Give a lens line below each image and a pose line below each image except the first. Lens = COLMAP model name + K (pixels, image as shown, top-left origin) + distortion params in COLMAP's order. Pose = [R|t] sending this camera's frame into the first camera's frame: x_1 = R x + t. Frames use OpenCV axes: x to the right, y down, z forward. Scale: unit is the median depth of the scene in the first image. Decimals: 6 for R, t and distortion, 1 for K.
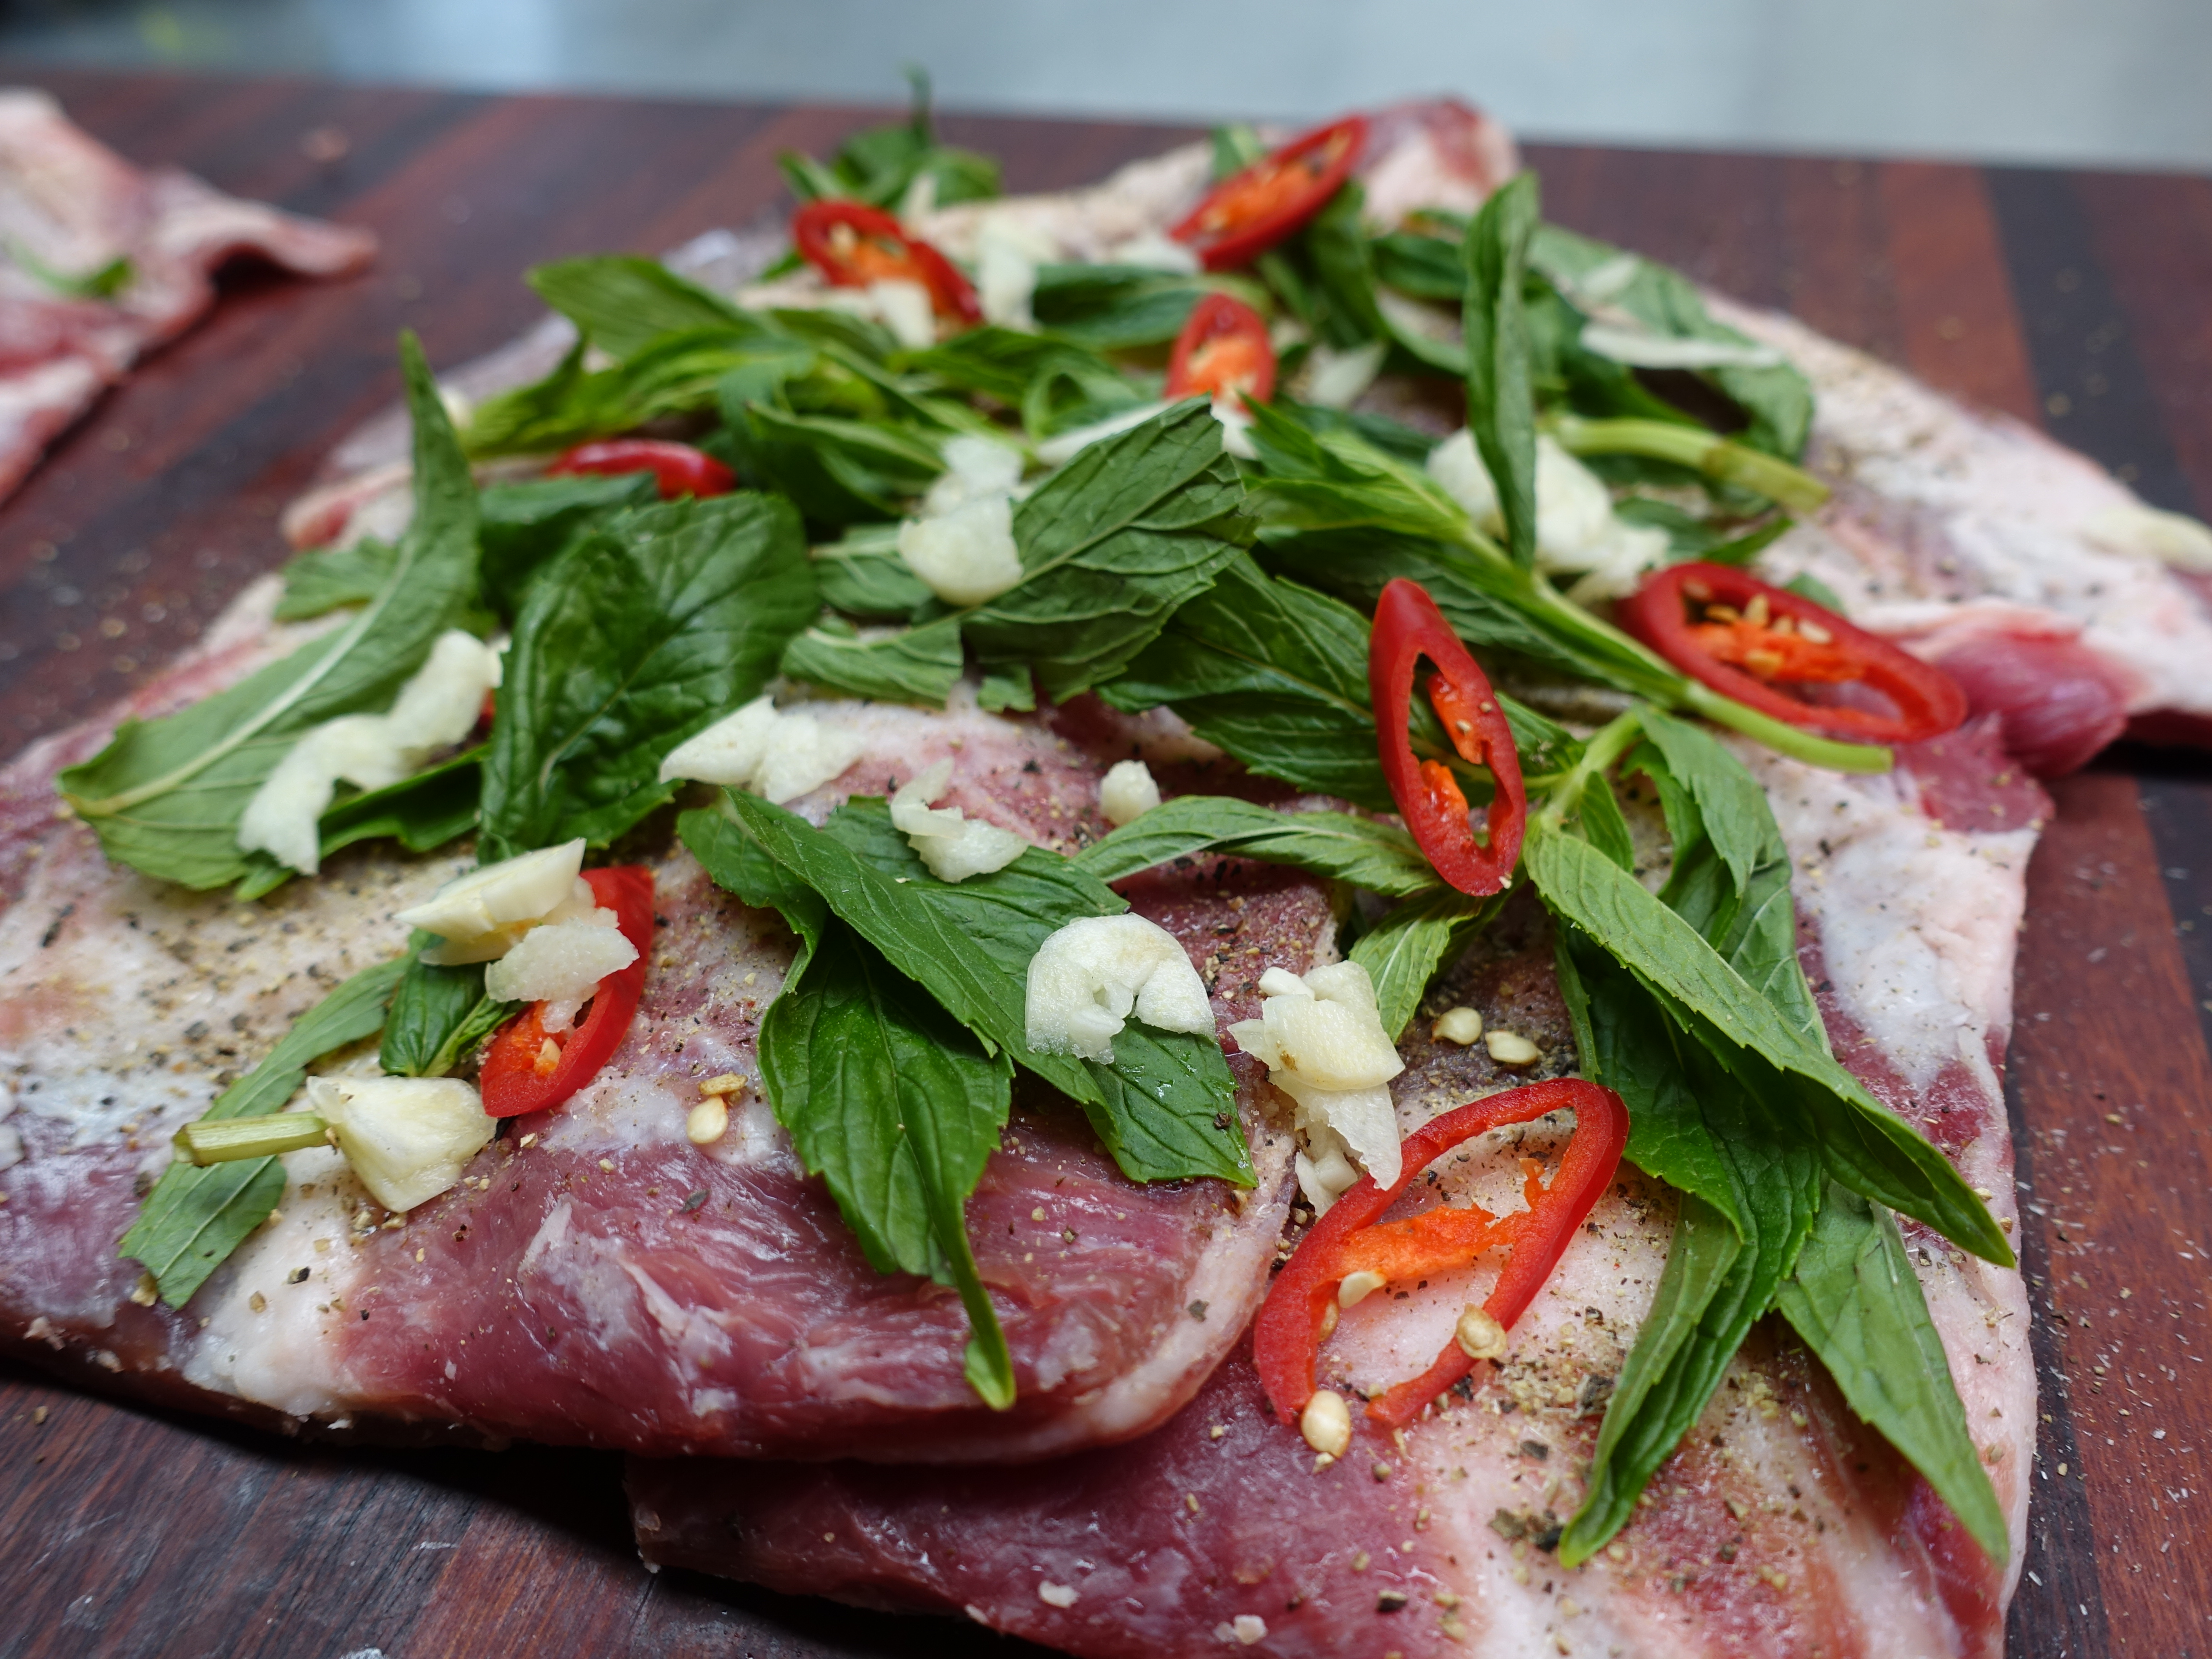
lens RADIAL K [[1616.8, 0, 1106.0], [0, 1616.8, 829.5], [0, 0, 1]] dist [0.059578, -0.001831]
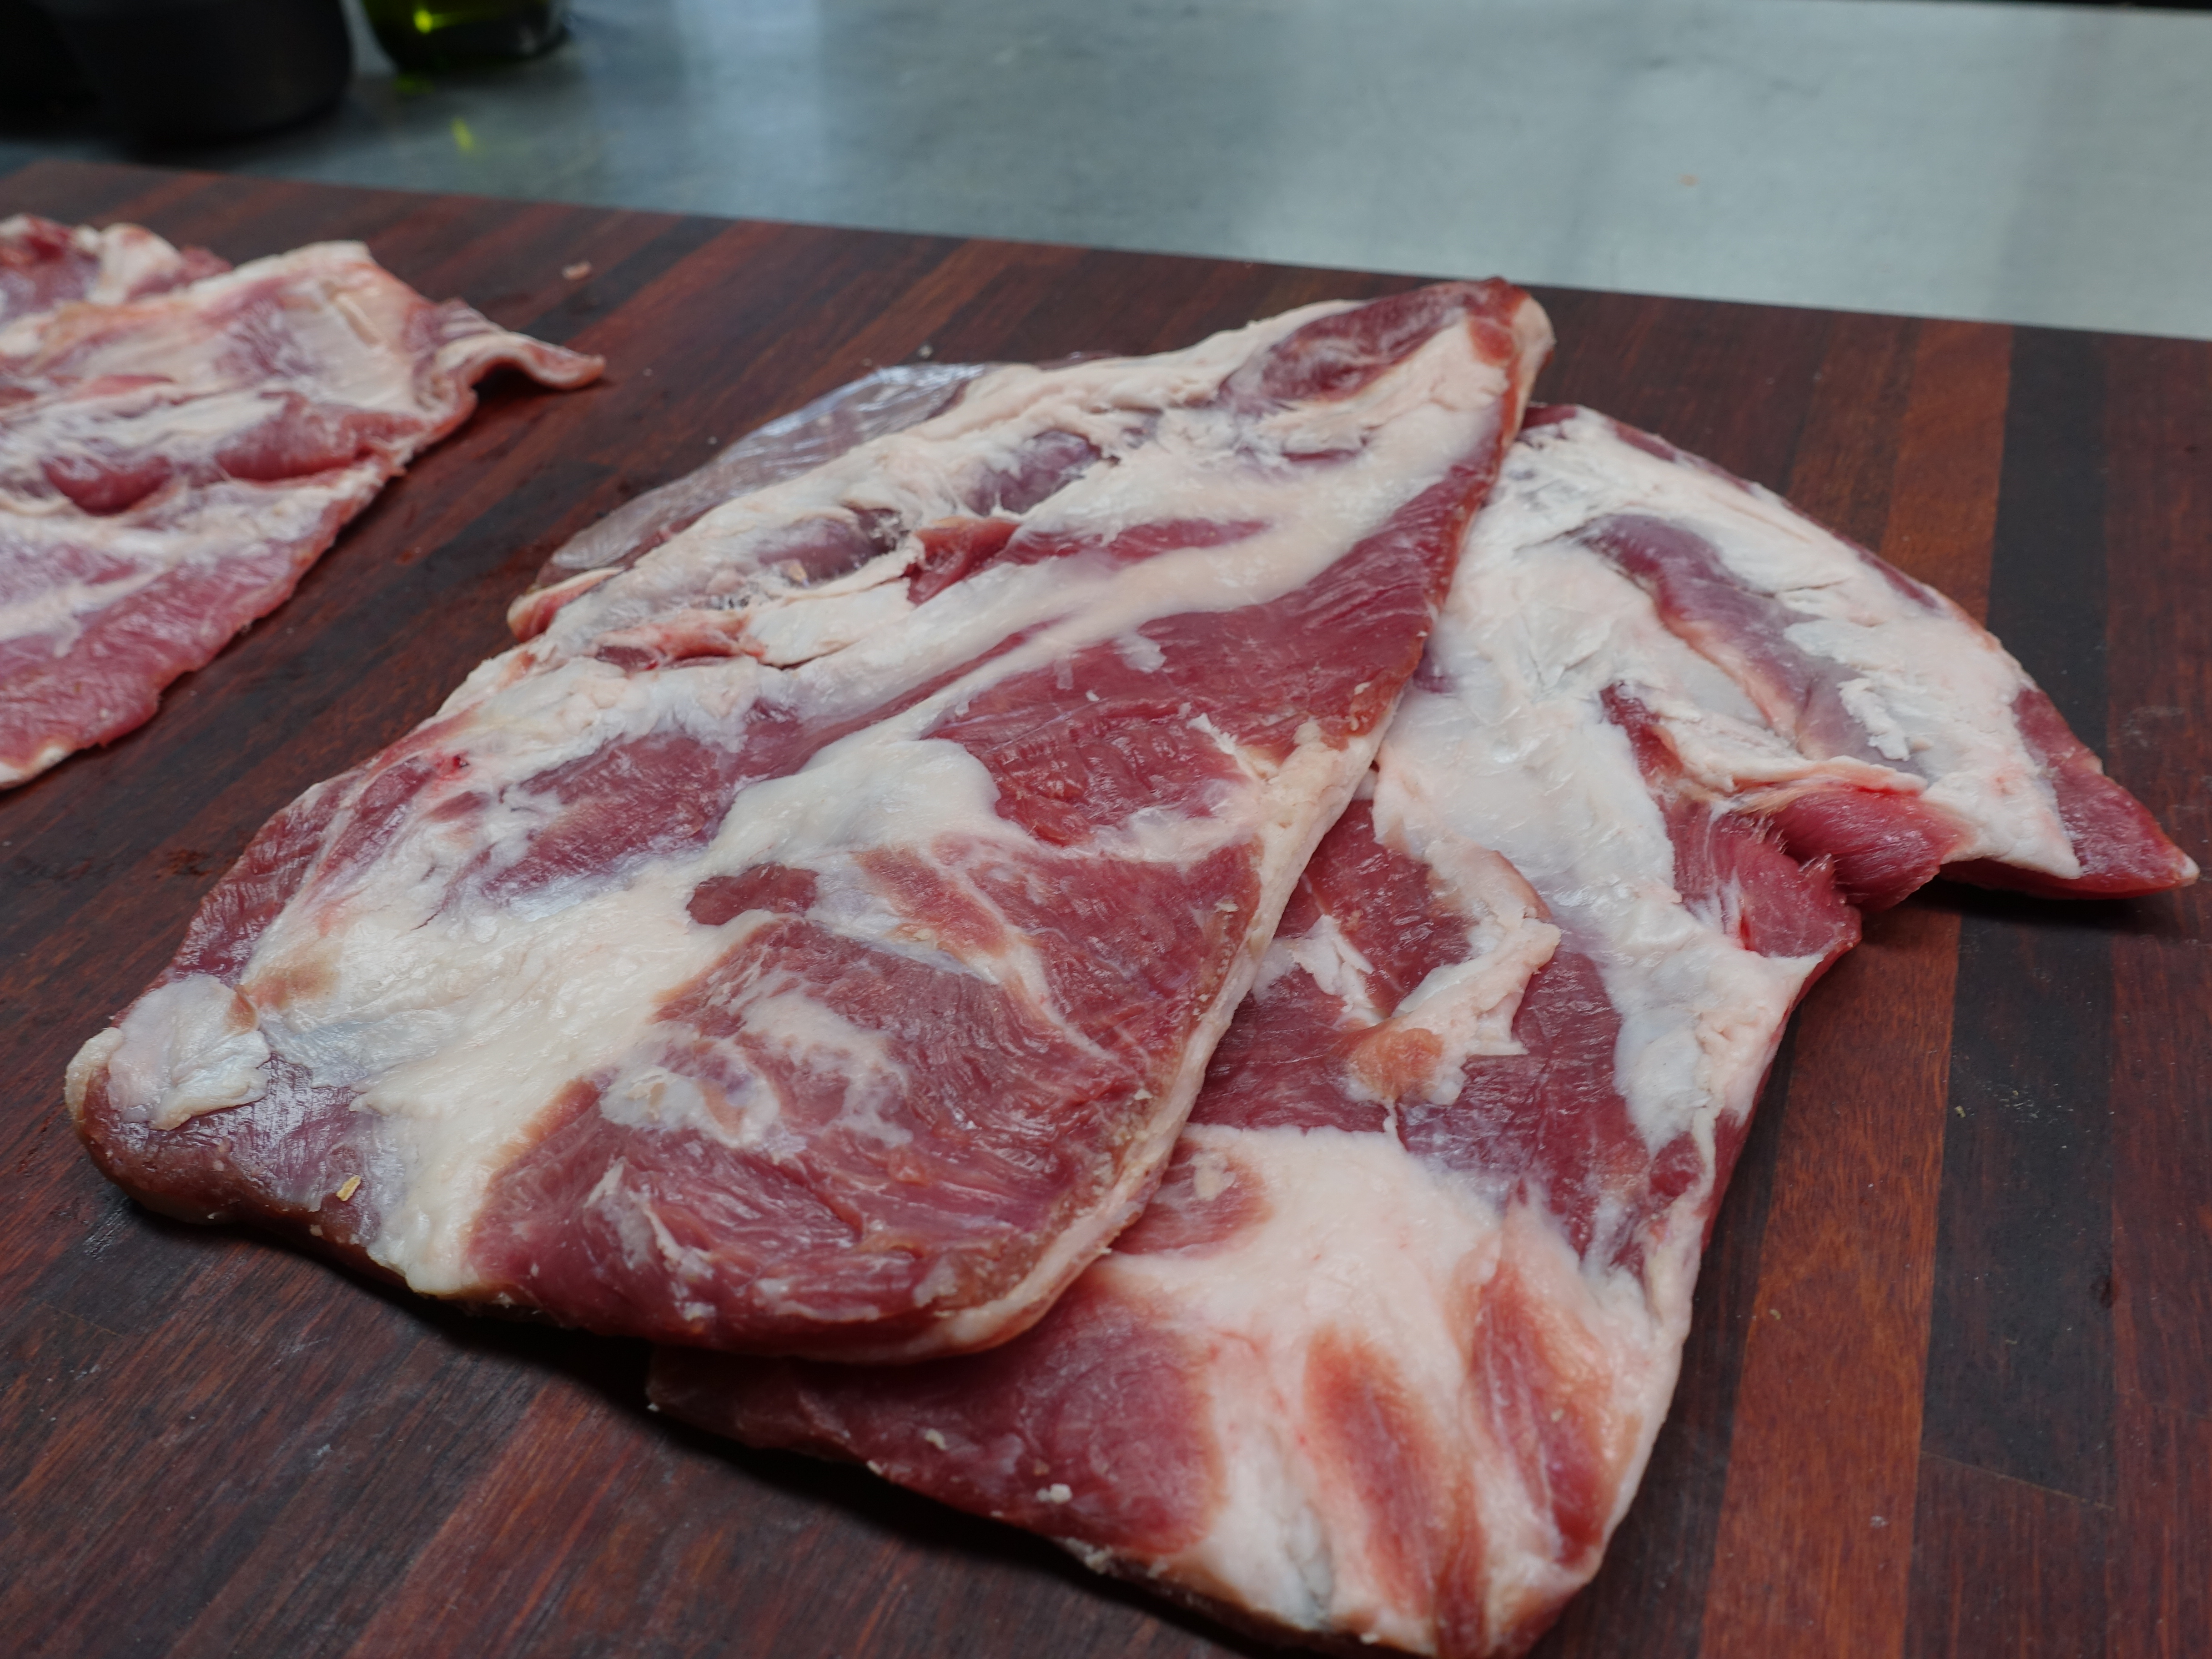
lens RADIAL K [[1616.8, 0, 1106.0], [0, 1616.8, 829.5], [0, 0, 1]] dist [0.059578, -0.001831]
pose [[0.991266, 0.047644, -0.122972, 0.260053], [-0.051198, 0.998353, -0.025903, -0.049098], [0.121535, 0.031973, 0.992072, -0.393296]]
